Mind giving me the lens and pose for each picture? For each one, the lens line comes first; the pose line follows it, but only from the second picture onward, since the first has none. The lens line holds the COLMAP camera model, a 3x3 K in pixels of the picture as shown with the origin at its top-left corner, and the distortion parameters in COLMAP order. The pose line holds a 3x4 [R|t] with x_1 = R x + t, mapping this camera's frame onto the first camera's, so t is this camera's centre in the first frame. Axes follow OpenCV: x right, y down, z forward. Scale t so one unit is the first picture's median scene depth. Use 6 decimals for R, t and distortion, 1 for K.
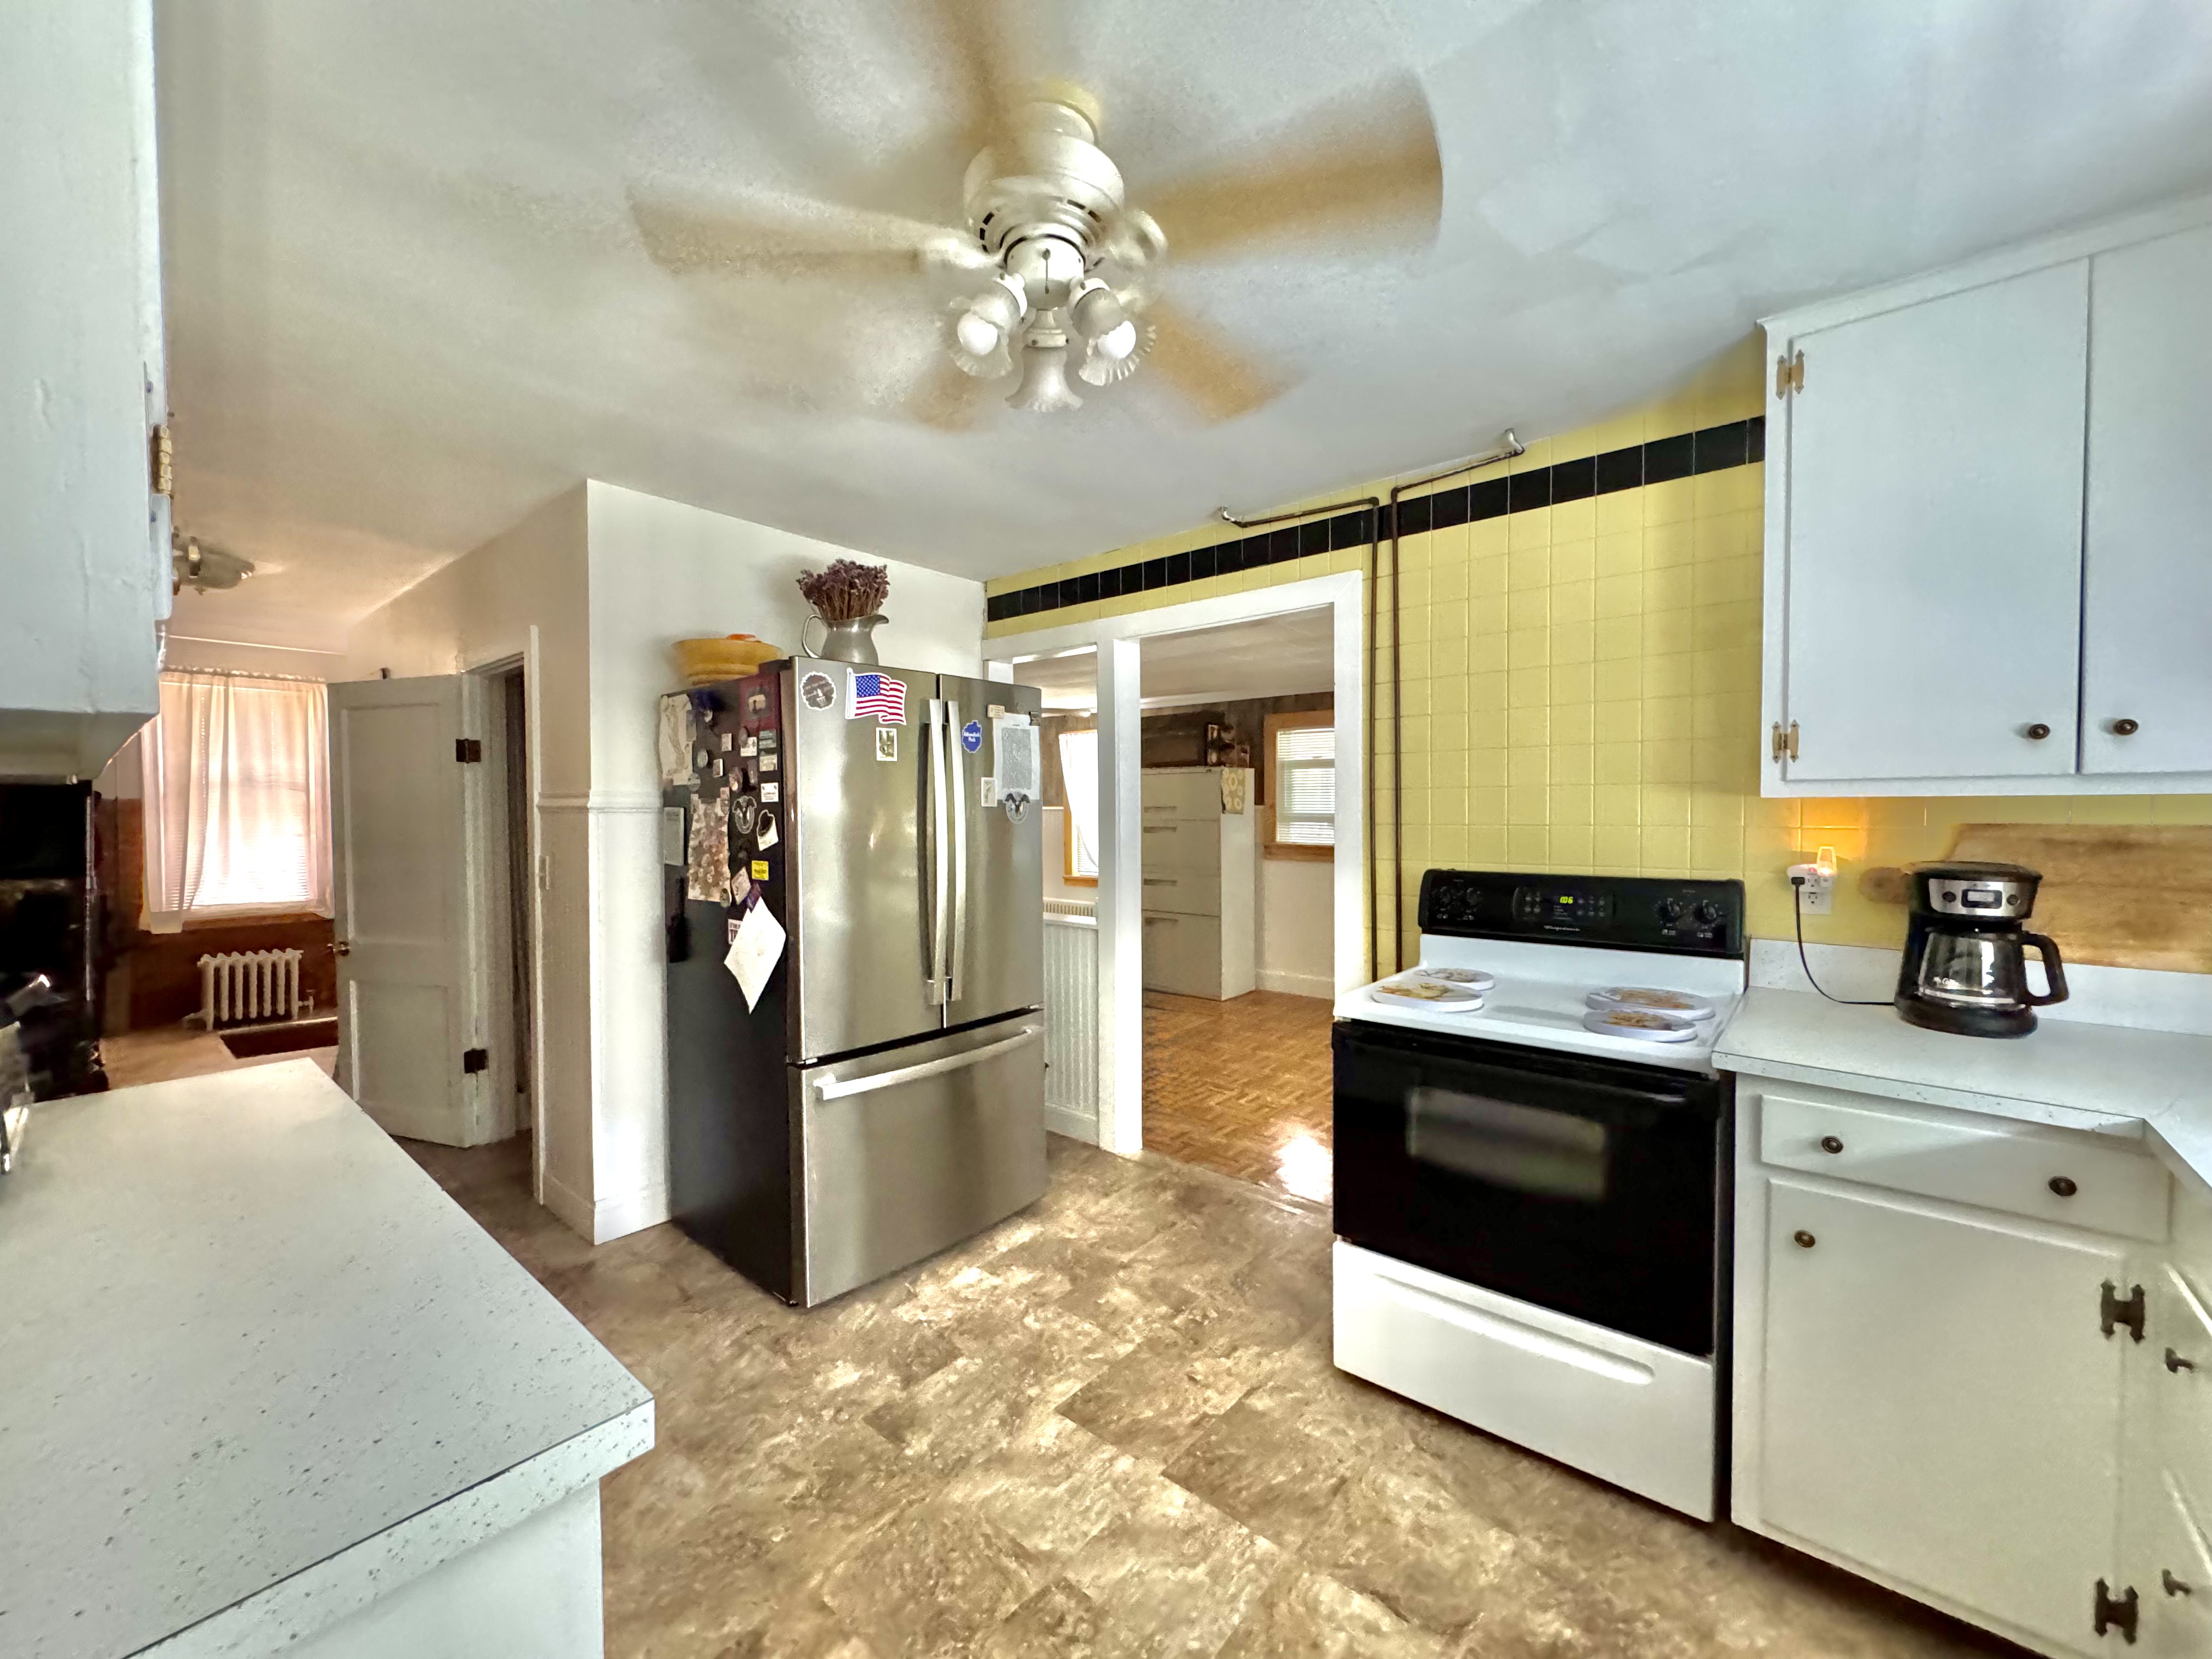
lens RADIAL K [[889.4, 0, 1111.6], [0, 889.4, 831.9], [0, 0, 1]] dist [-0.004482, -0.000493]
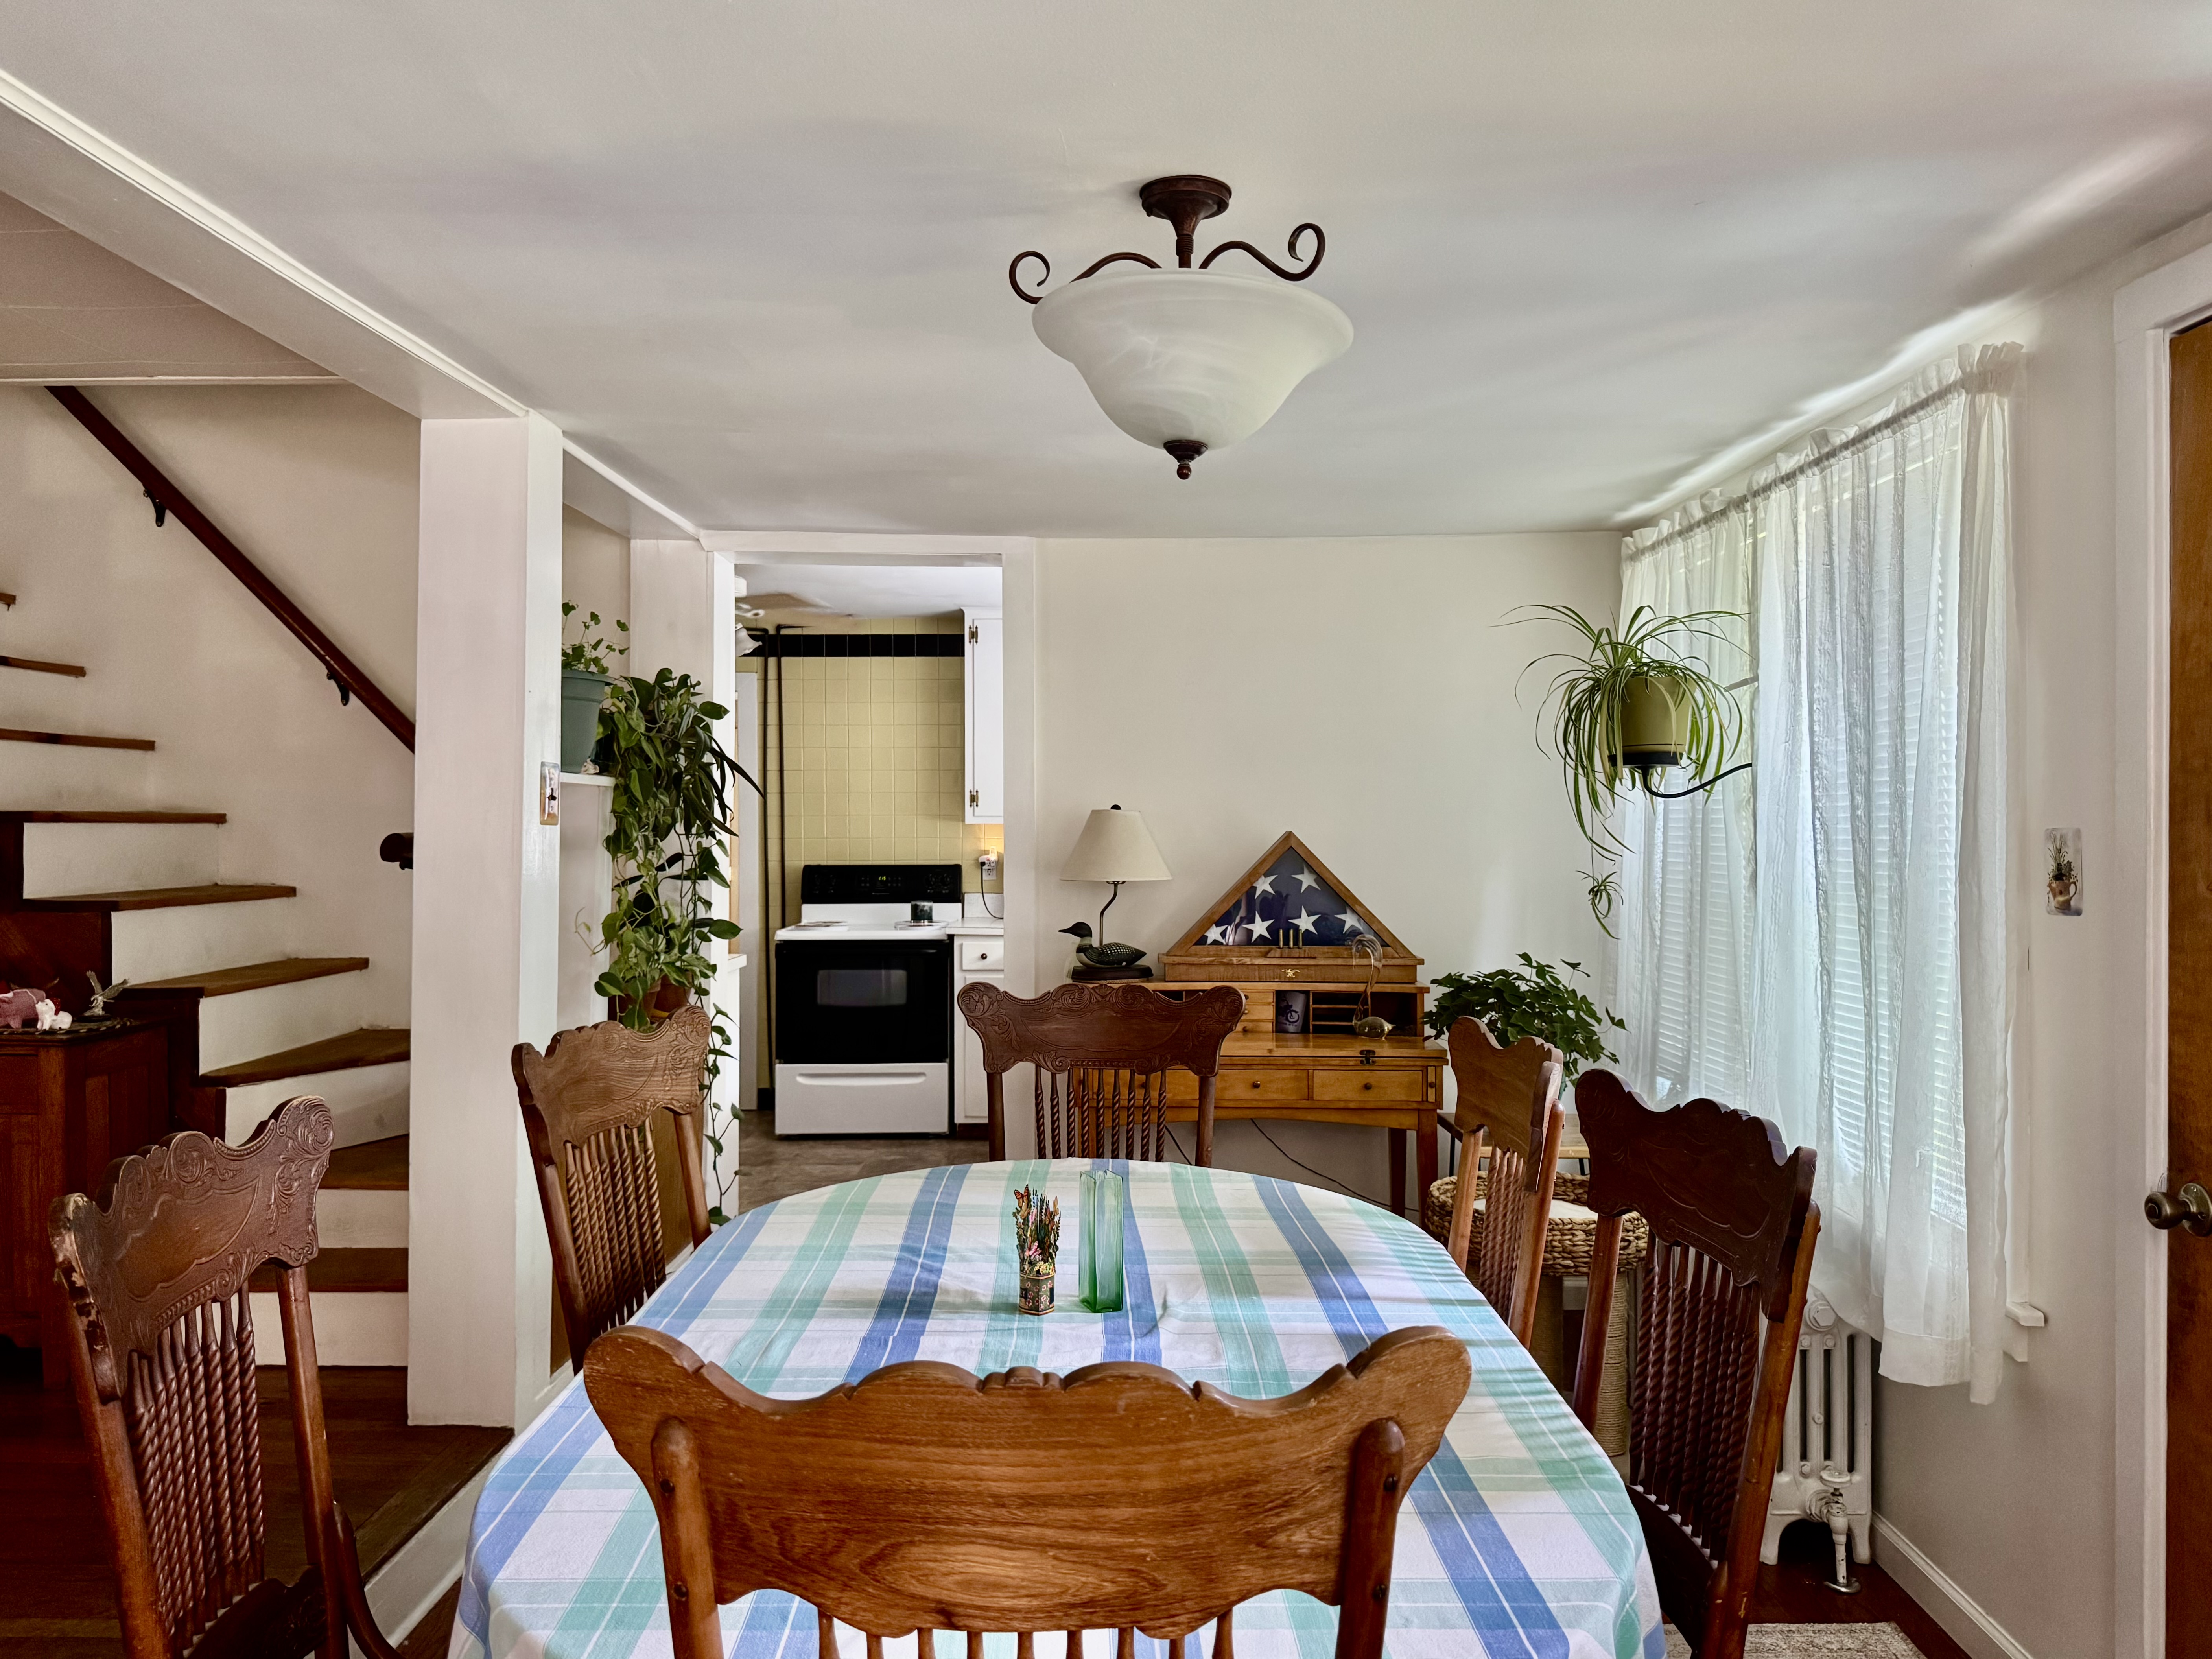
lens RADIAL K [[1590.0, 0, 1106.1], [0, 1590.0, 833.8], [0, 0, 1]] dist [-0.010792, 0.007283]
pose [[0.777623, -0.000234, 0.628731, -1.448449], [0.010781, 0.999858, -0.012963, 0.040454], [-0.628639, 0.016858, 0.777515, -2.246621]]
